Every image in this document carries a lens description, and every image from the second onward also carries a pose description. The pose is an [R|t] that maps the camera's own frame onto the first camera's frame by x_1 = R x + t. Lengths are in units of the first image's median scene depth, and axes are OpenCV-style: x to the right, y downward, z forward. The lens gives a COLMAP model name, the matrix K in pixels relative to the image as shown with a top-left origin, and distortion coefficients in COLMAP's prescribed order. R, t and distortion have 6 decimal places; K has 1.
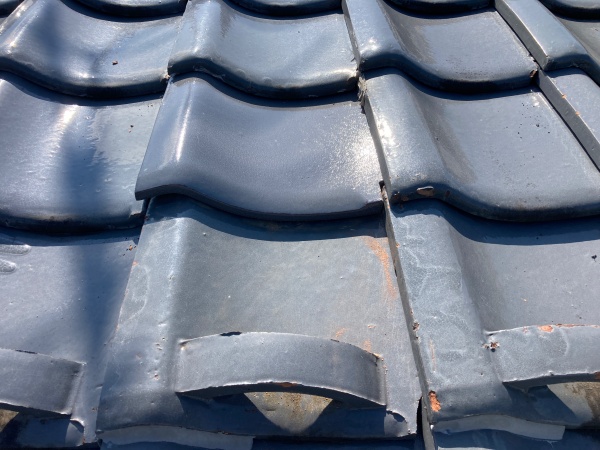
lens RADIAL K [[488.2, 0, 300.0], [0, 488.2, 225.0], [0, 0, 1]] dist [0.001379, -0.006936]
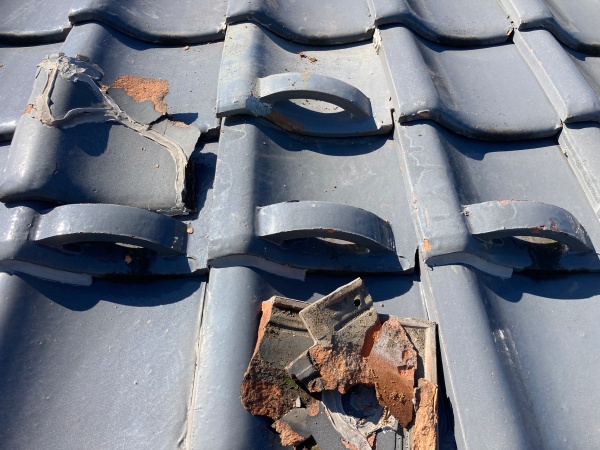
lens RADIAL K [[488.2, 0, 300.0], [0, 488.2, 225.0], [0, 0, 1]] dist [0.001379, -0.006936]
pose [[0.999740, 0.013944, 0.018051, -0.141129], [-0.015109, 0.997701, 0.066067, 0.189920], [-0.017088, -0.066323, 0.997652, -0.482679]]
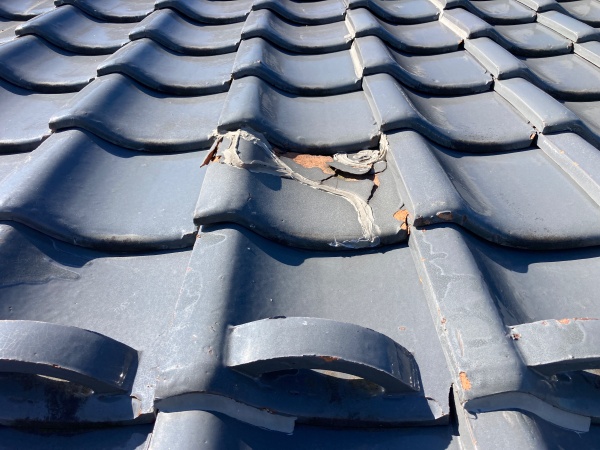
lens RADIAL K [[488.2, 0, 300.0], [0, 488.2, 225.0], [0, 0, 1]] dist [0.001379, -0.006936]
pose [[0.999671, 0.015175, -0.020674, -0.068125], [-0.019427, 0.974342, -0.224232, 0.255850], [0.016741, 0.224560, 0.974316, -0.128868]]
